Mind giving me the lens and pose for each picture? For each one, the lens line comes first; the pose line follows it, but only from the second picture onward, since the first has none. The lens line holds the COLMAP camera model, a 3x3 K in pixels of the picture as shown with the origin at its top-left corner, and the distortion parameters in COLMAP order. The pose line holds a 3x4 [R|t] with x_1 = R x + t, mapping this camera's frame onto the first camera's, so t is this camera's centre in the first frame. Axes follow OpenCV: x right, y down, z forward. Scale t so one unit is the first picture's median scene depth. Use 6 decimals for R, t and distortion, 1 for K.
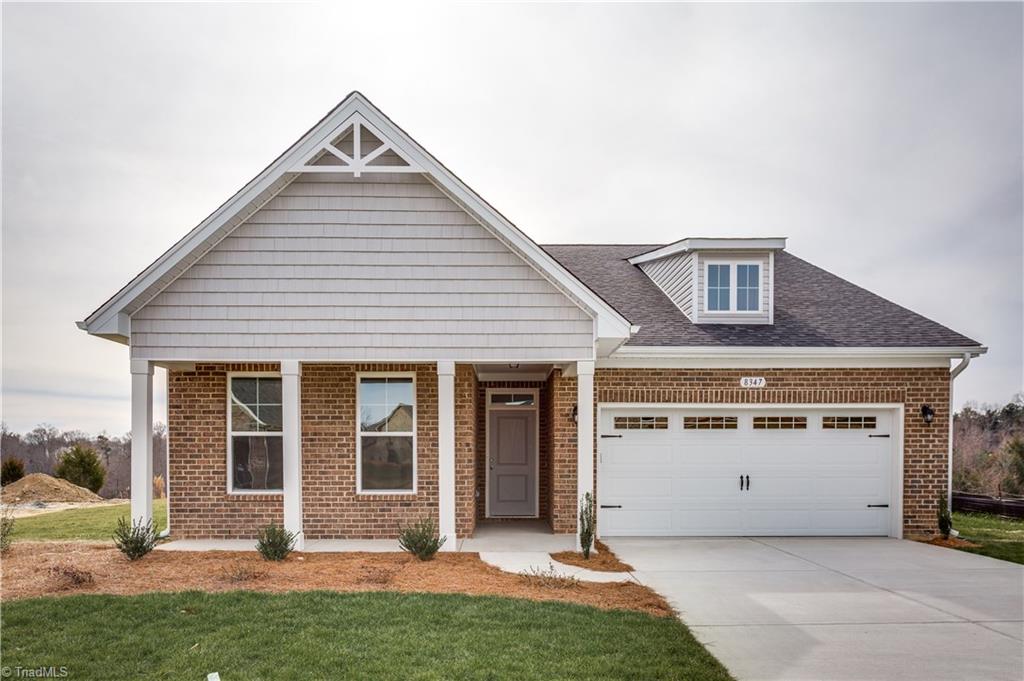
lens RADIAL K [[1967.7, 0, 512.0], [0, 1967.7, 340.5], [0, 0, 1]] dist [0.045251, 0.037230]
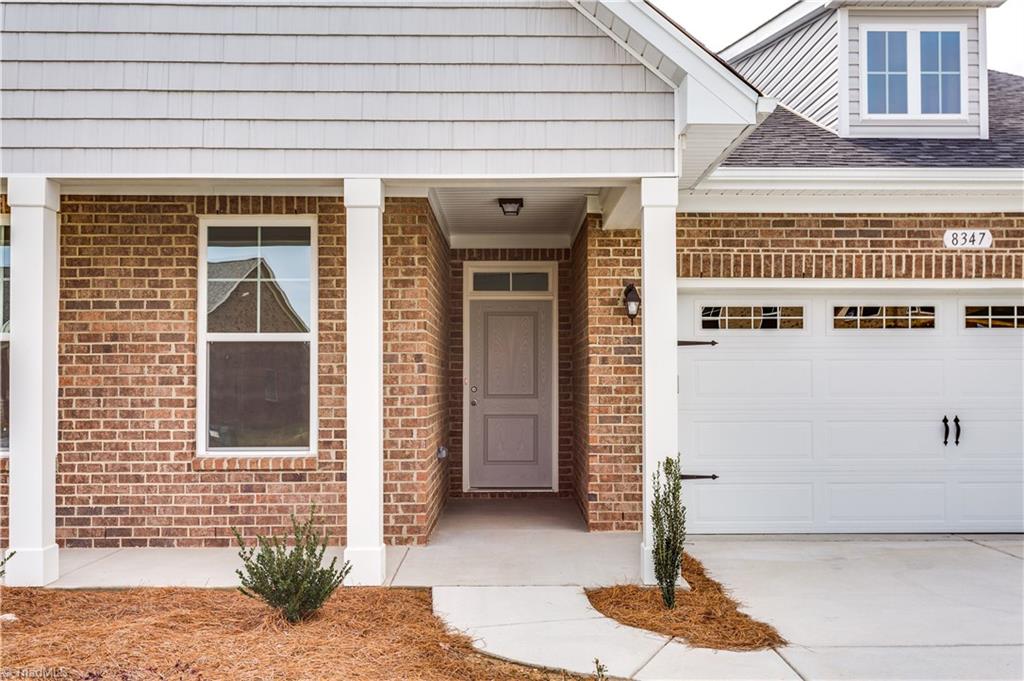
lens RADIAL K [[1967.7, 0, 512.0], [0, 1967.7, 340.5], [0, 0, 1]] dist [0.045251, 0.037230]
pose [[0.999979, -0.002365, -0.006067, 0.004402], [0.002574, 0.999396, 0.034664, 0.030417], [0.005981, -0.034679, 0.999381, 0.485892]]
